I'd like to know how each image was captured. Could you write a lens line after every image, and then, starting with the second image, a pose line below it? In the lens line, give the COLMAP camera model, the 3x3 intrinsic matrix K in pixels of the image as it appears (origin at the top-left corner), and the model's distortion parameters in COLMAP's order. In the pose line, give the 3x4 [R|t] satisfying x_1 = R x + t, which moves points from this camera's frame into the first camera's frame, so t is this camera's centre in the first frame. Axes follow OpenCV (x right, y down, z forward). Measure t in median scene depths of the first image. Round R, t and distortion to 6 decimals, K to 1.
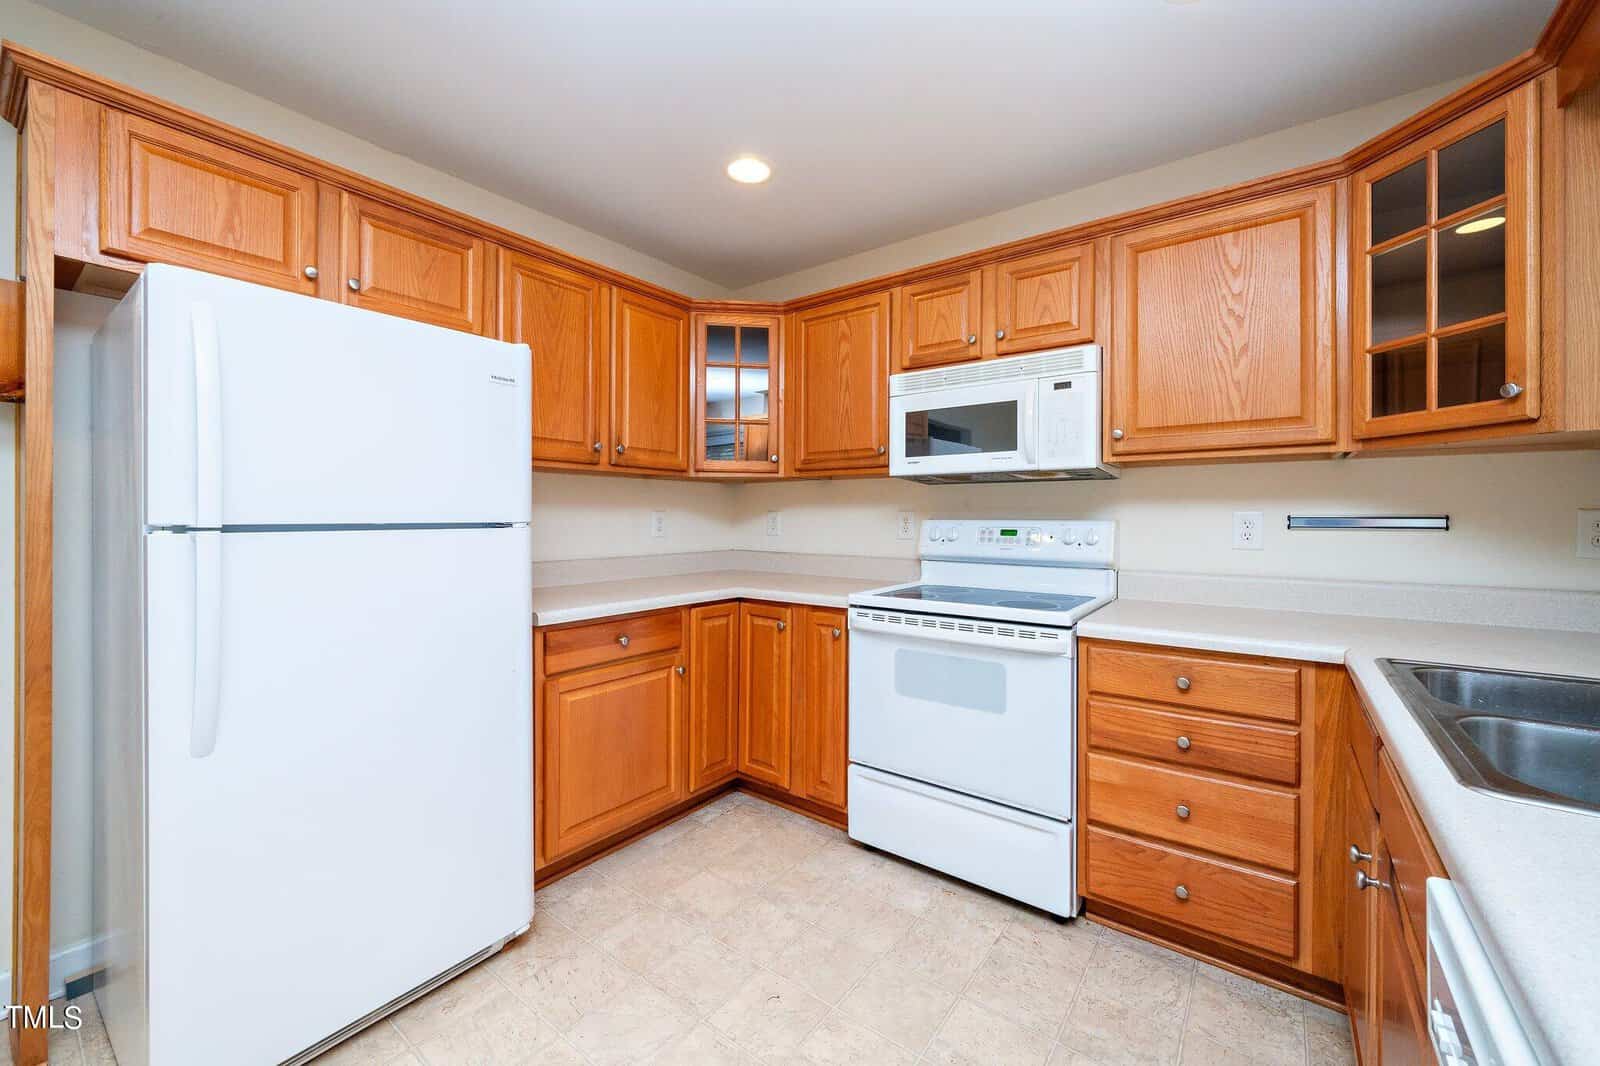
lens RADIAL K [[633.6, 0, 792.4], [0, 633.6, 516.0], [0, 0, 1]] dist [-0.001416, -0.000157]
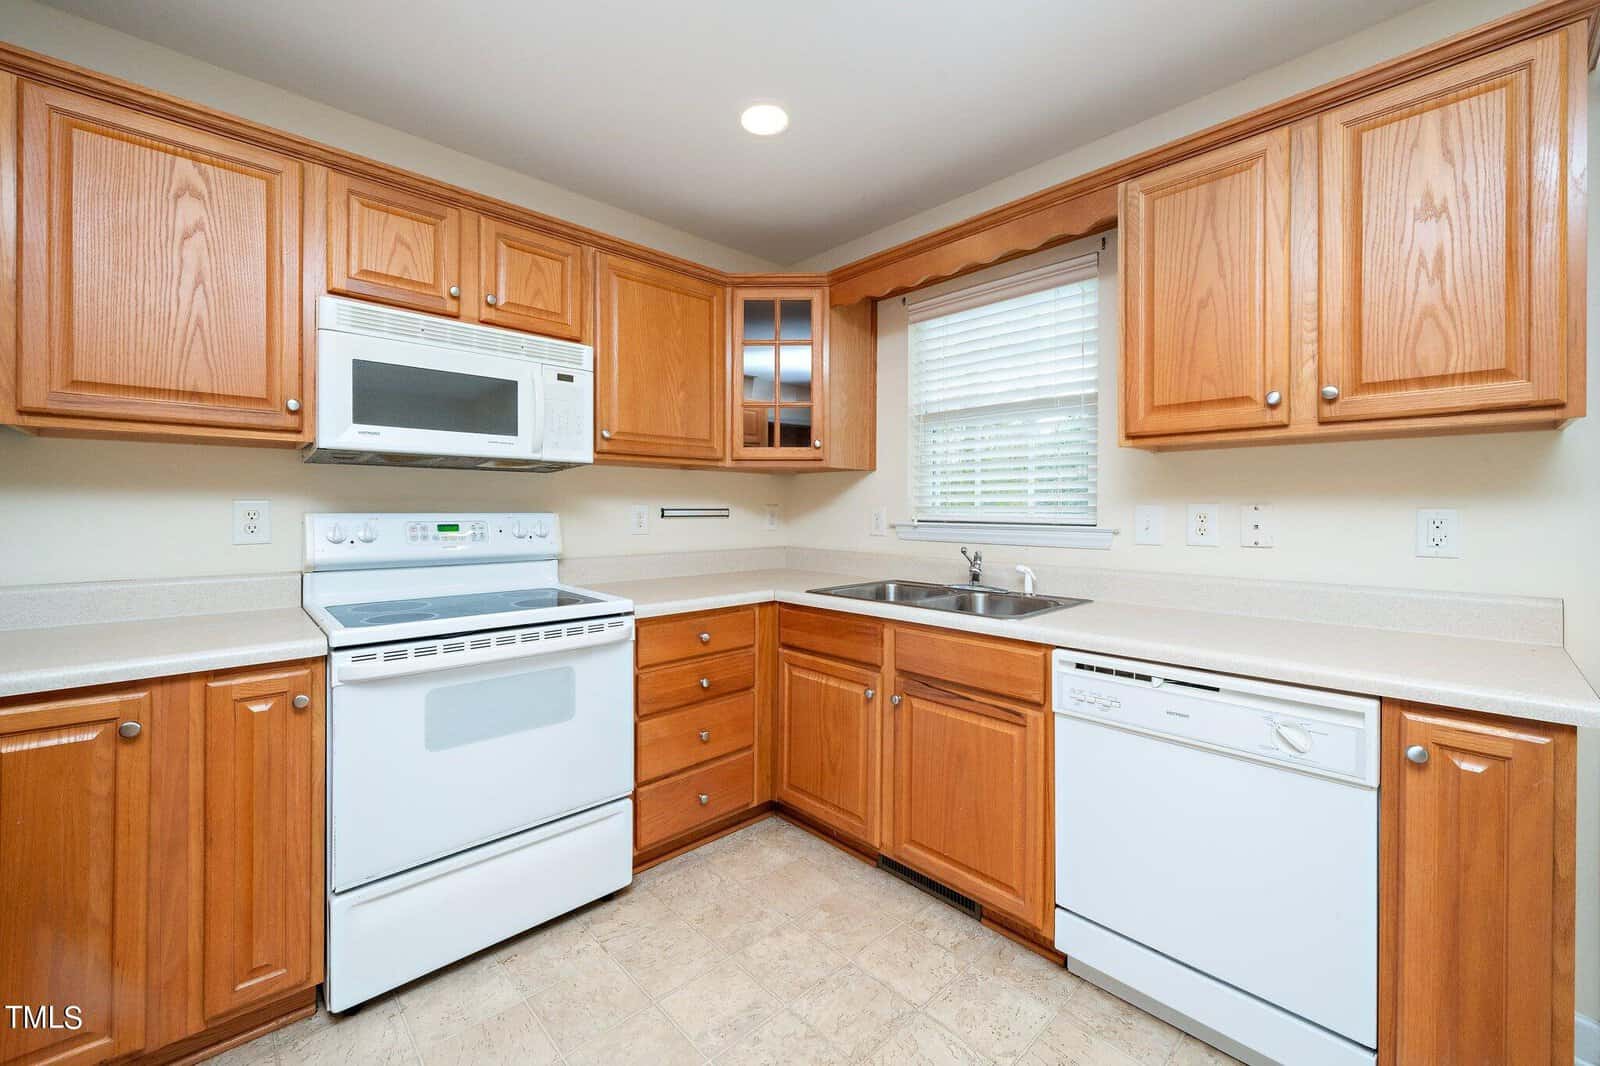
lens RADIAL K [[637.6, 0, 797.6], [0, 637.6, 509.1], [0, 0, 1]] dist [-0.000245, -0.000127]
pose [[0.155567, -0.001088, 0.987825, -0.515193], [-0.001372, 0.999998, 0.001318, -0.000990], [-0.987824, -0.001560, 0.155565, 0.487323]]
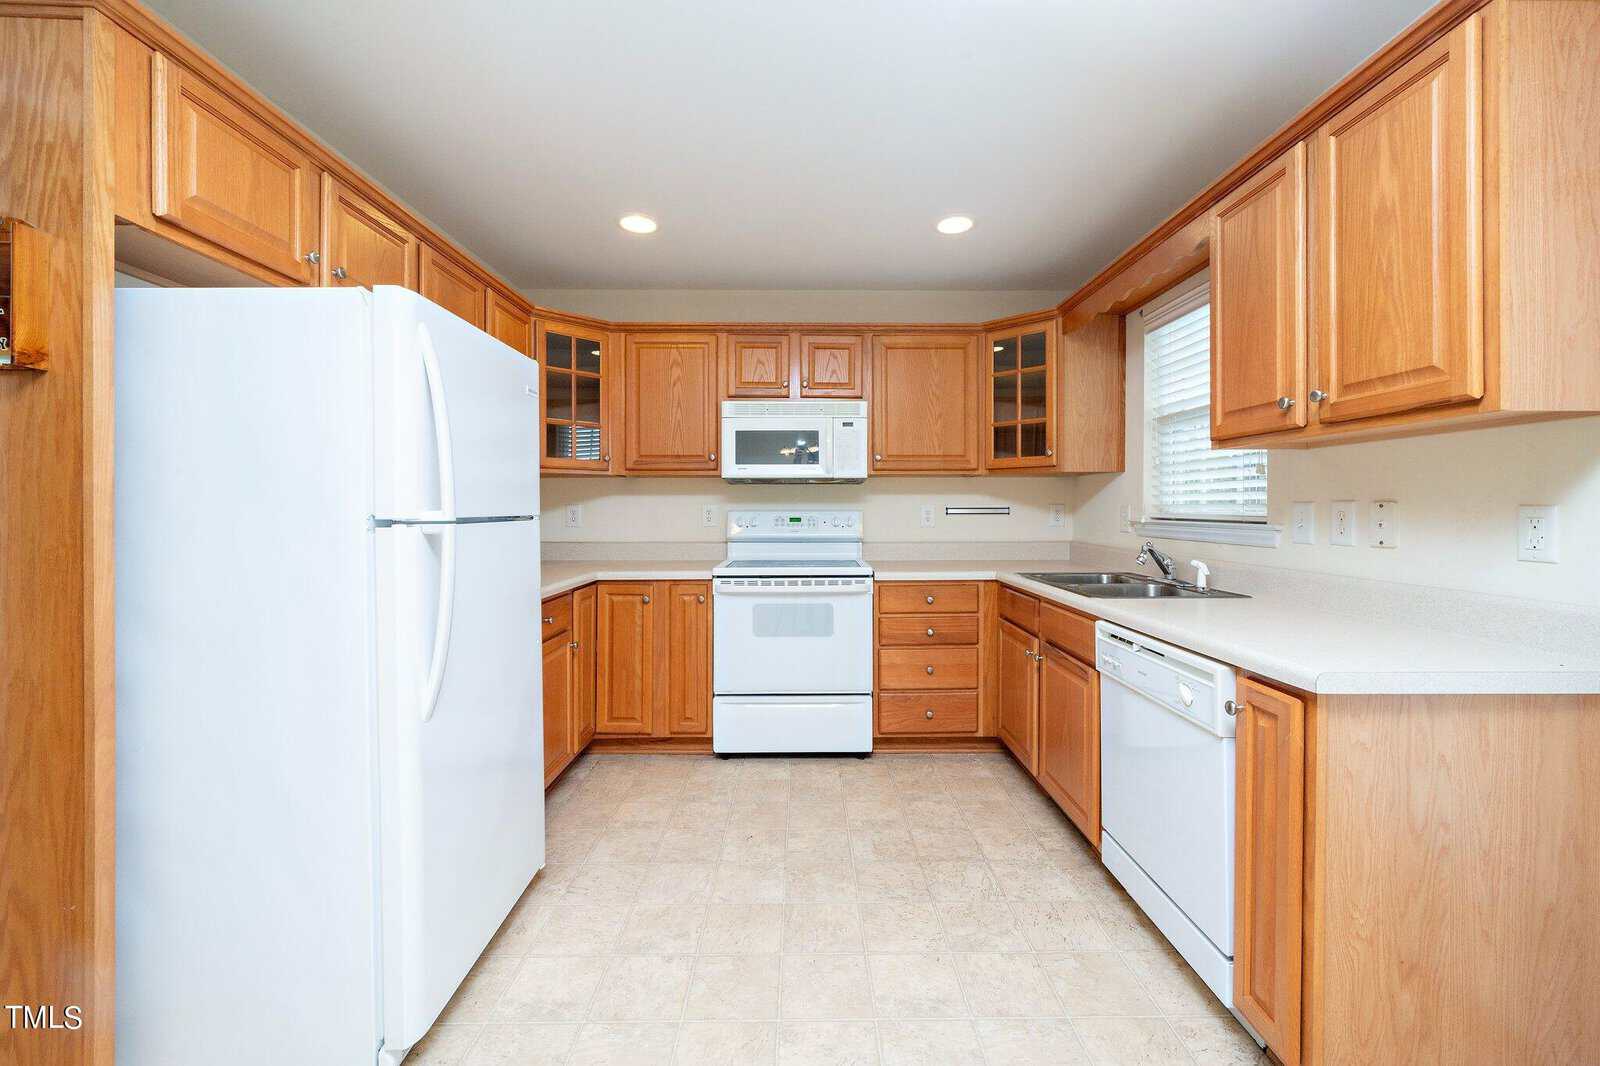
lens RADIAL K [[656.1, 0, 806.9], [0, 656.1, 509.4], [0, 0, 1]] dist [-0.001457, -0.000282]
pose [[0.784677, -0.004546, 0.619888, -0.662657], [0.003279, 0.999990, 0.003184, -0.002022], [-0.619896, -0.000466, 0.784684, -0.208503]]
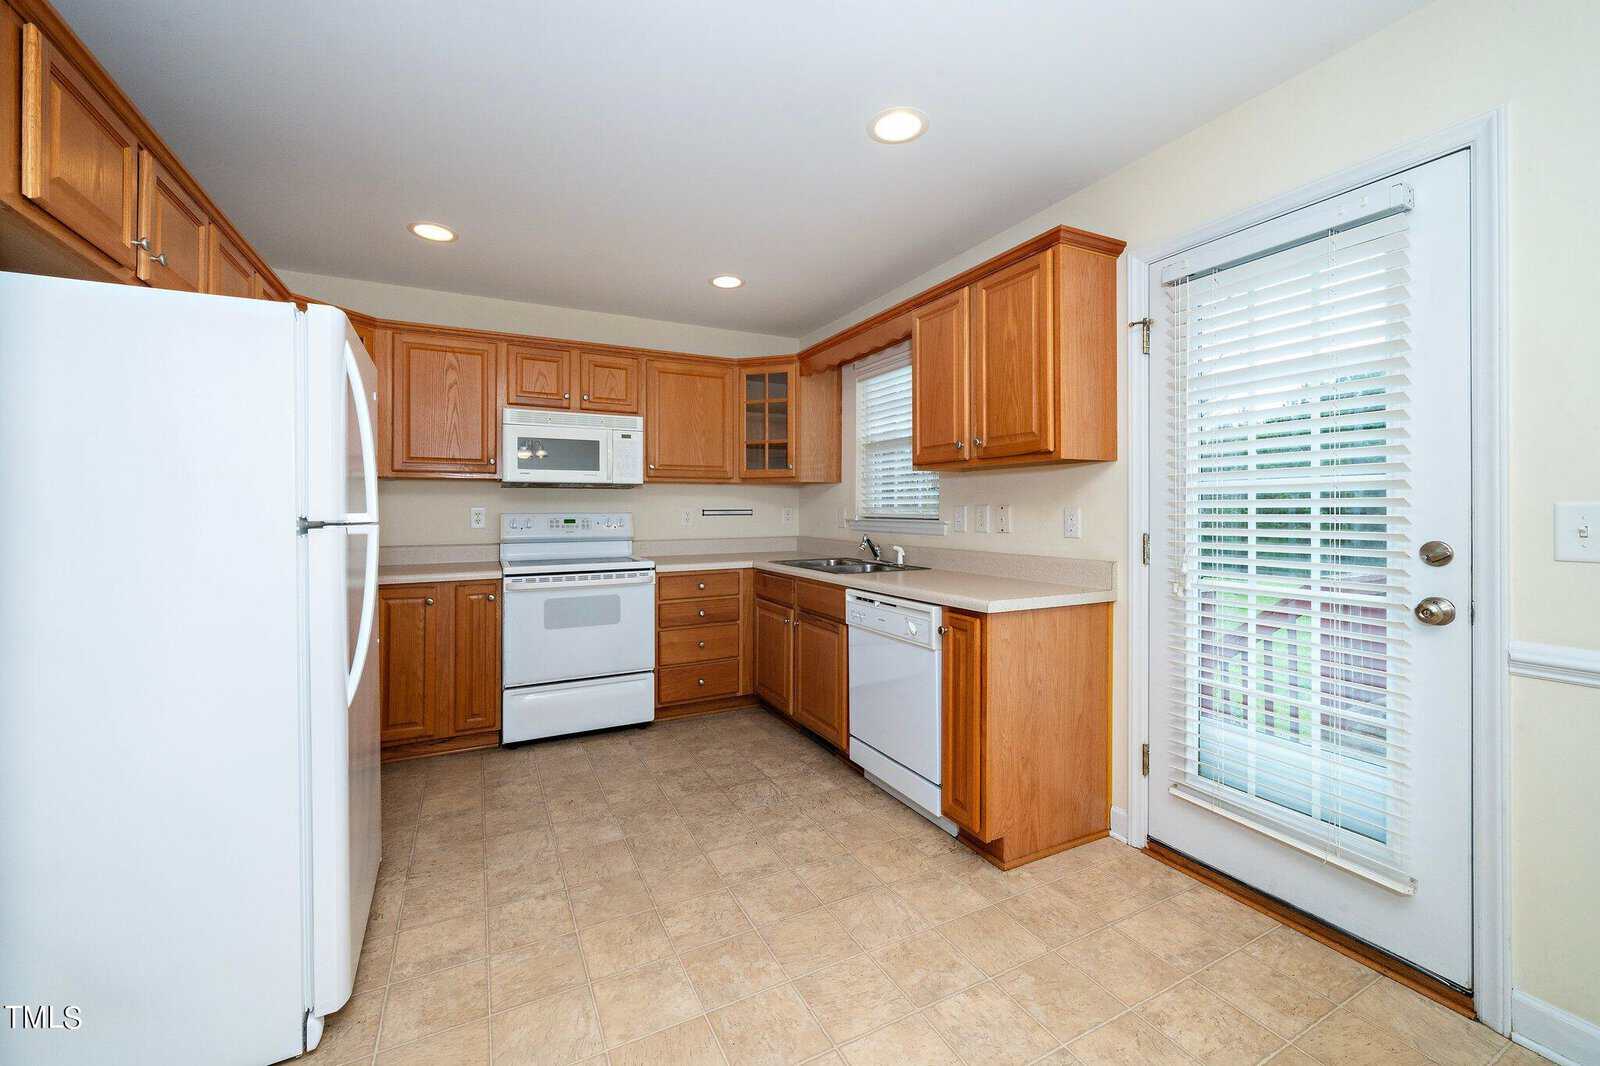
lens RADIAL K [[637.6, 0, 797.6], [0, 637.6, 509.1], [0, 0, 1]] dist [-0.000245, -0.000127]
pose [[0.428604, -0.002677, 0.903488, -0.983823], [0.004622, 0.999989, 0.000770, -0.002647], [-0.903481, 0.003846, 0.428612, -0.194385]]
